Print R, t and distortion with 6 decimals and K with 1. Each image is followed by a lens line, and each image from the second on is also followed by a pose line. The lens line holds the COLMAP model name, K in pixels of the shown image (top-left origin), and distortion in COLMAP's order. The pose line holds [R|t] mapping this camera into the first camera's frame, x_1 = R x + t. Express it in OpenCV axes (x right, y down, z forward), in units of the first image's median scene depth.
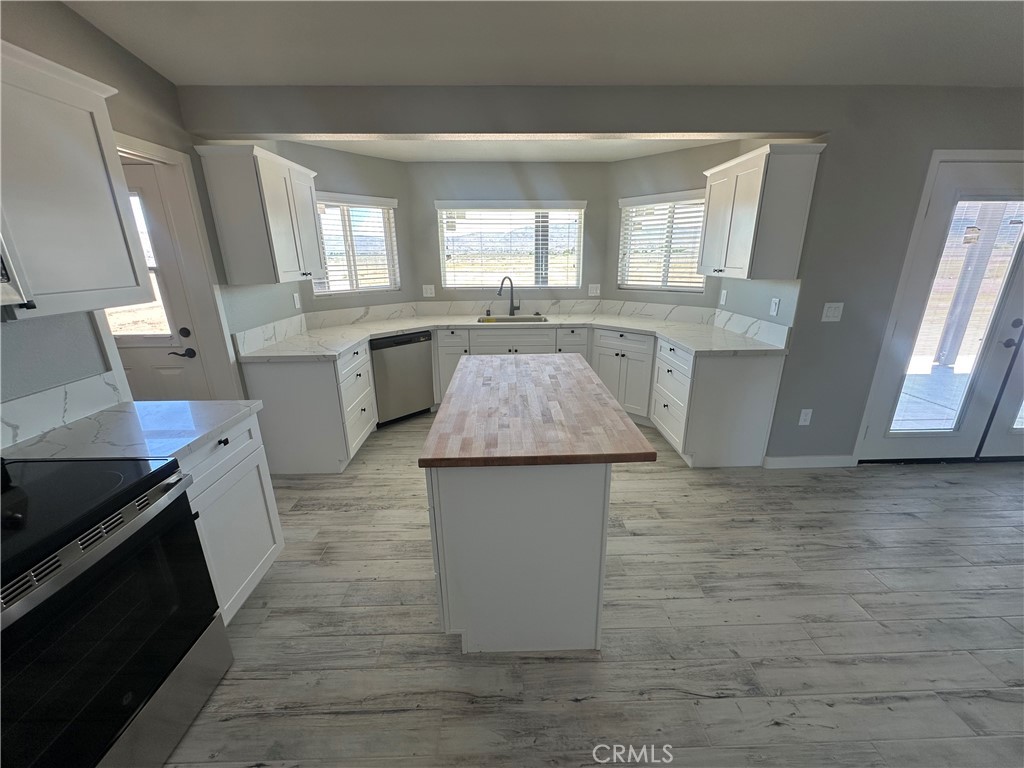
lens RADIAL K [[408.8, 0, 512.8], [0, 408.8, 385.3], [0, 0, 1]] dist [-0.004252, 0.000792]
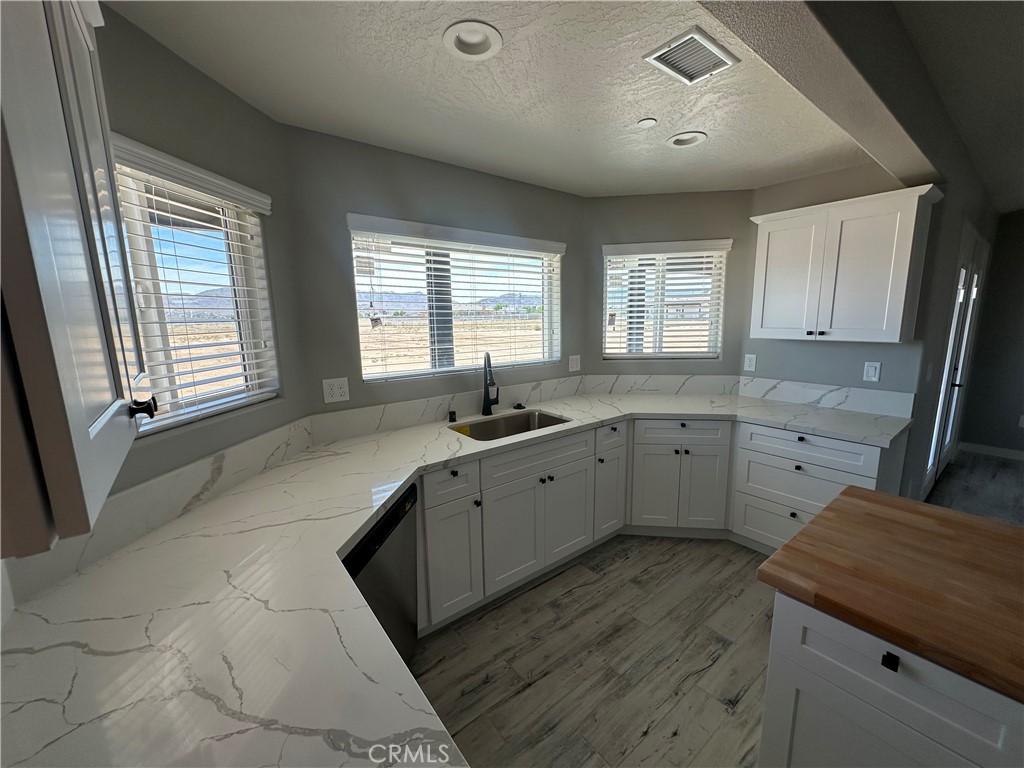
lens RADIAL K [[408.8, 0, 511.5], [0, 408.8, 384.4], [0, 0, 1]] dist [-0.004252, 0.000792]
pose [[0.803862, -0.104399, 0.585582, -0.469196], [0.189778, 0.978040, -0.086152, -0.228468], [-0.563729, 0.180384, 0.806022, 0.713407]]
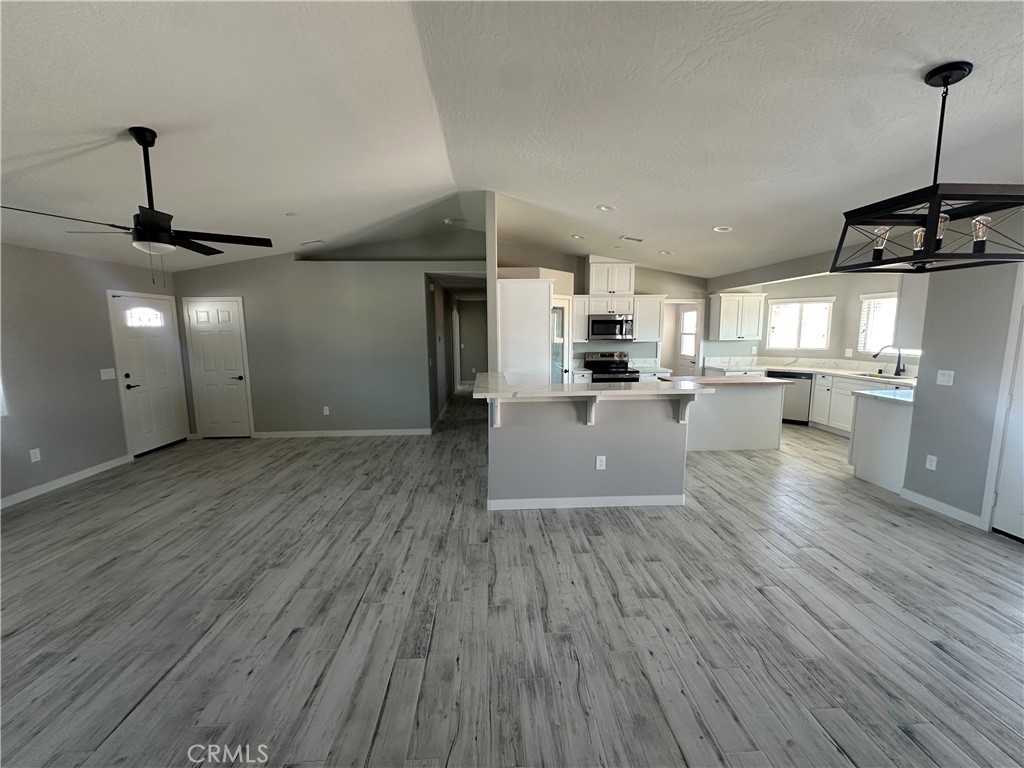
lens RADIAL K [[408.8, 0, 511.4], [0, 408.8, 383.1], [0, 0, 1]] dist [-0.004252, 0.000792]
pose [[0.026992, 0.139768, -0.989816, 1.798407], [-0.296217, 0.946824, 0.125620, 0.070519], [0.954739, 0.289809, 0.066958, -0.336459]]
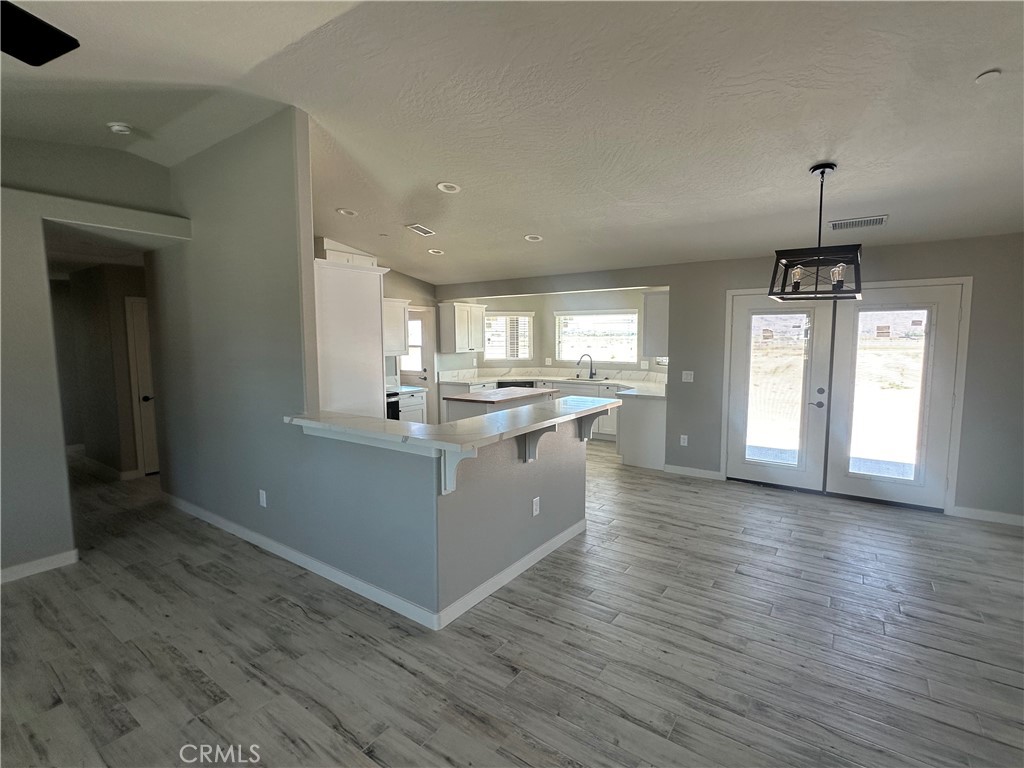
lens RADIAL K [[486.5, 0, 512.2], [0, 486.5, 384.1], [0, 0, 1]] dist [-0.005900, 0.001428]
pose [[0.801114, 0.062776, -0.595211, 1.267876], [-0.185349, 0.971617, -0.146993, 0.263232], [0.569089, 0.228080, 0.790011, -0.937443]]
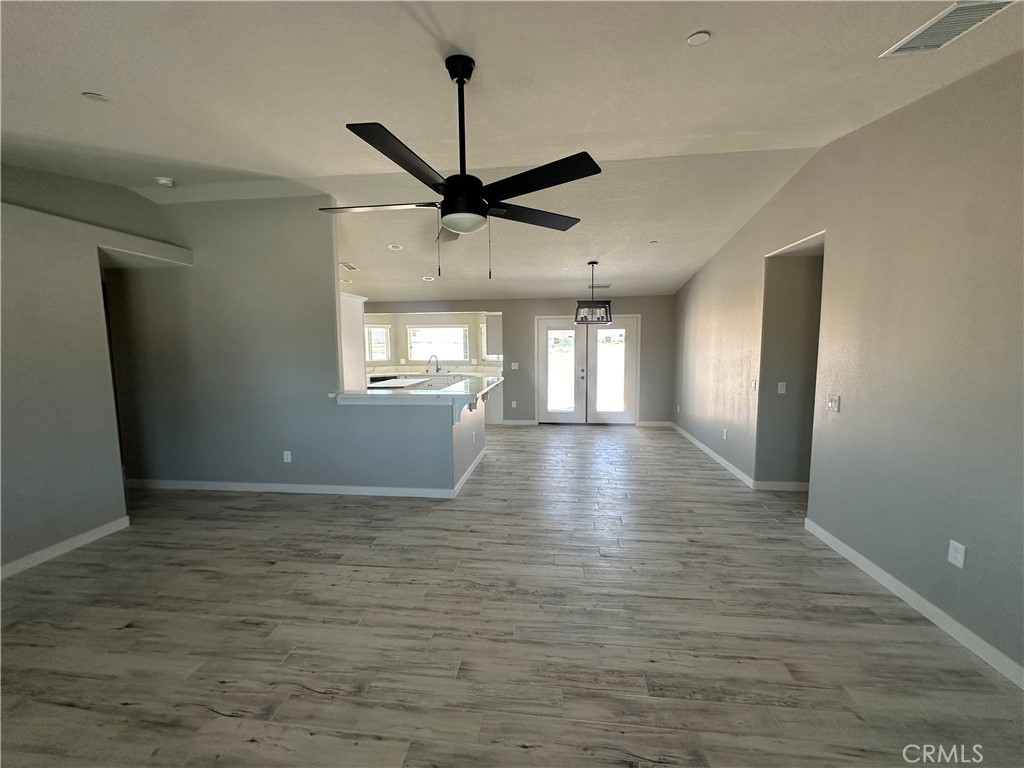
lens RADIAL K [[408.8, 0, 511.5], [0, 408.8, 381.9], [0, 0, 1]] dist [-0.004252, 0.000792]
pose [[0.990456, 0.012761, -0.137236, 1.040902], [-0.041857, 0.976527, -0.211289, 0.494608], [0.131318, 0.215017, 0.967741, -1.624860]]
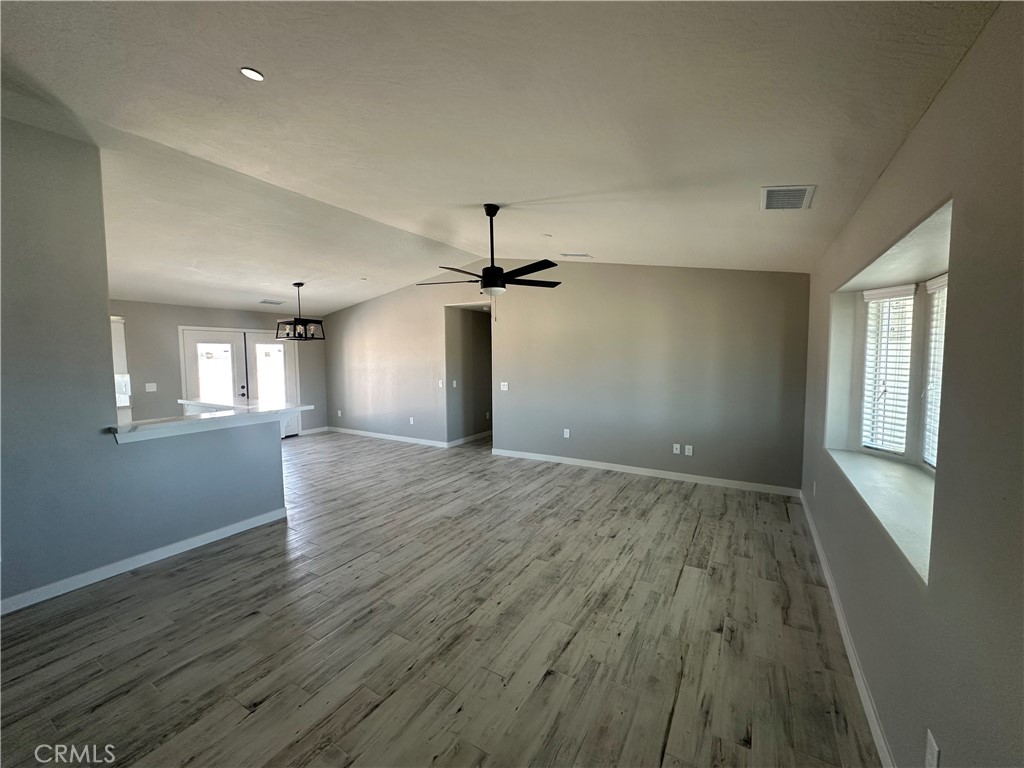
lens RADIAL K [[408.8, 0, 511.0], [0, 408.8, 384.0], [0, 0, 1]] dist [-0.004252, 0.000792]
pose [[0.532823, -0.054645, 0.844460, -0.066250], [0.261537, 0.959691, -0.102918, 0.509461], [-0.804797, 0.275694, 0.525637, -1.649517]]
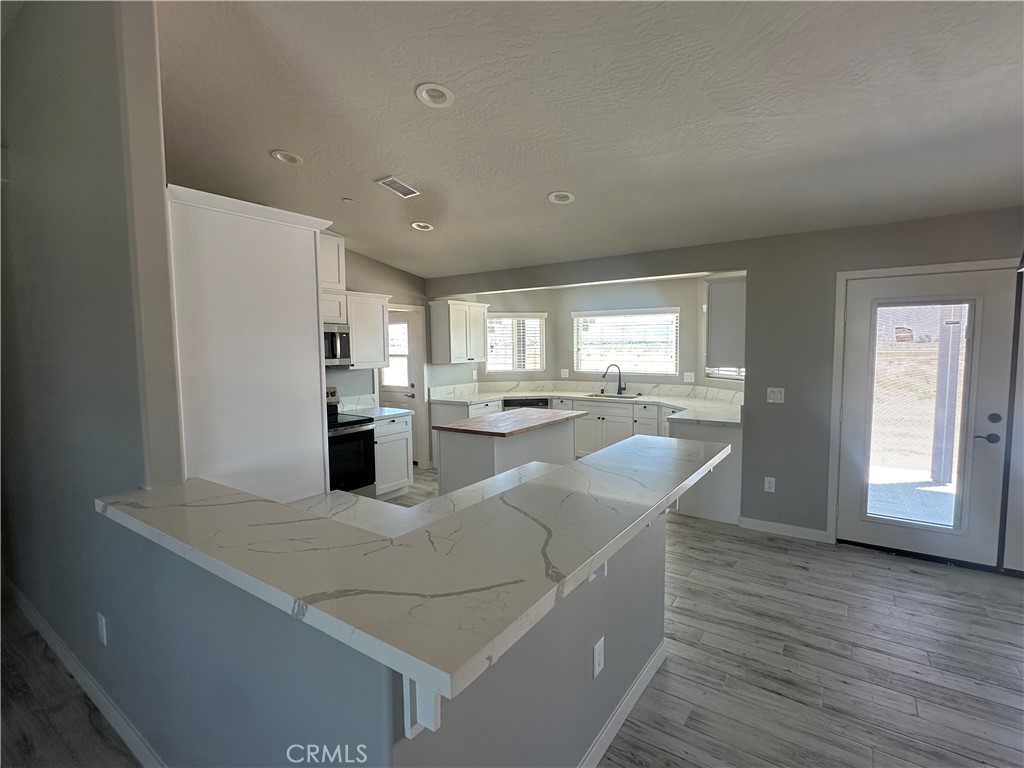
lens RADIAL K [[486.5, 0, 512.1], [0, 486.5, 384.5], [0, 0, 1]] dist [-0.005900, 0.001428]
pose [[0.804377, 0.046571, -0.592292, 0.905152], [-0.177833, 0.970089, -0.165235, 0.155563], [0.566881, 0.238240, 0.788599, -0.553511]]
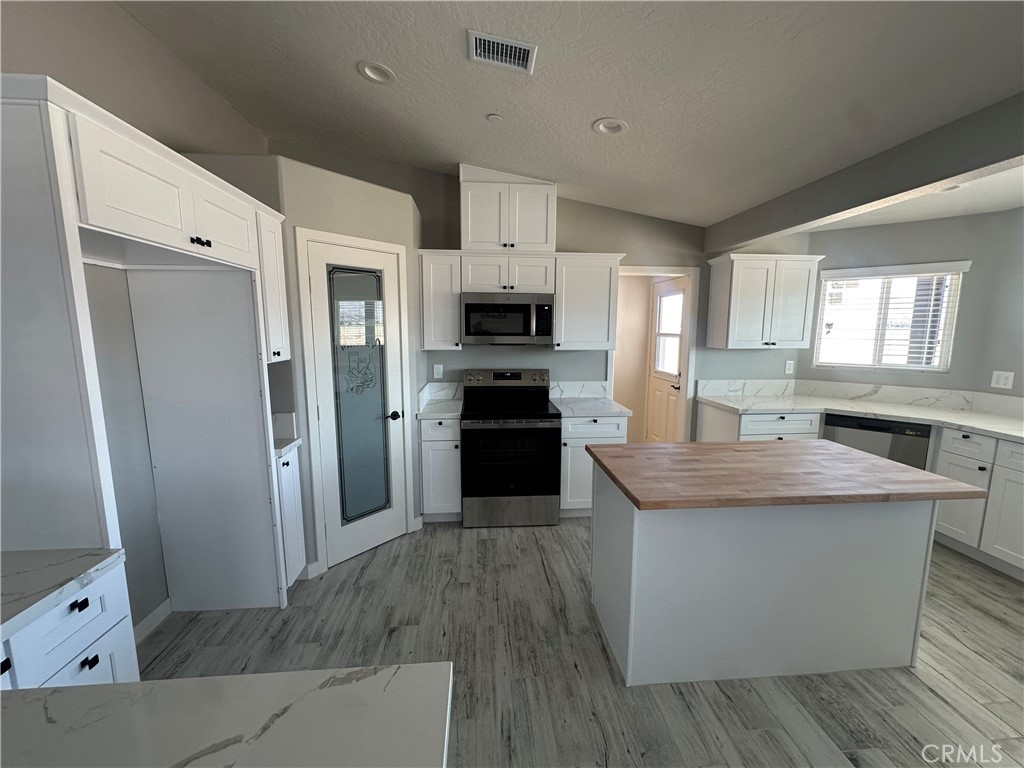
lens RADIAL K [[408.8, 0, 510.6], [0, 408.8, 385.5], [0, 0, 1]] dist [-0.004252, 0.000792]
pose [[0.058793, 0.151095, -0.986769, 0.624225], [-0.307986, 0.943005, 0.126044, -0.076085], [0.949573, 0.296500, 0.101977, 0.203039]]
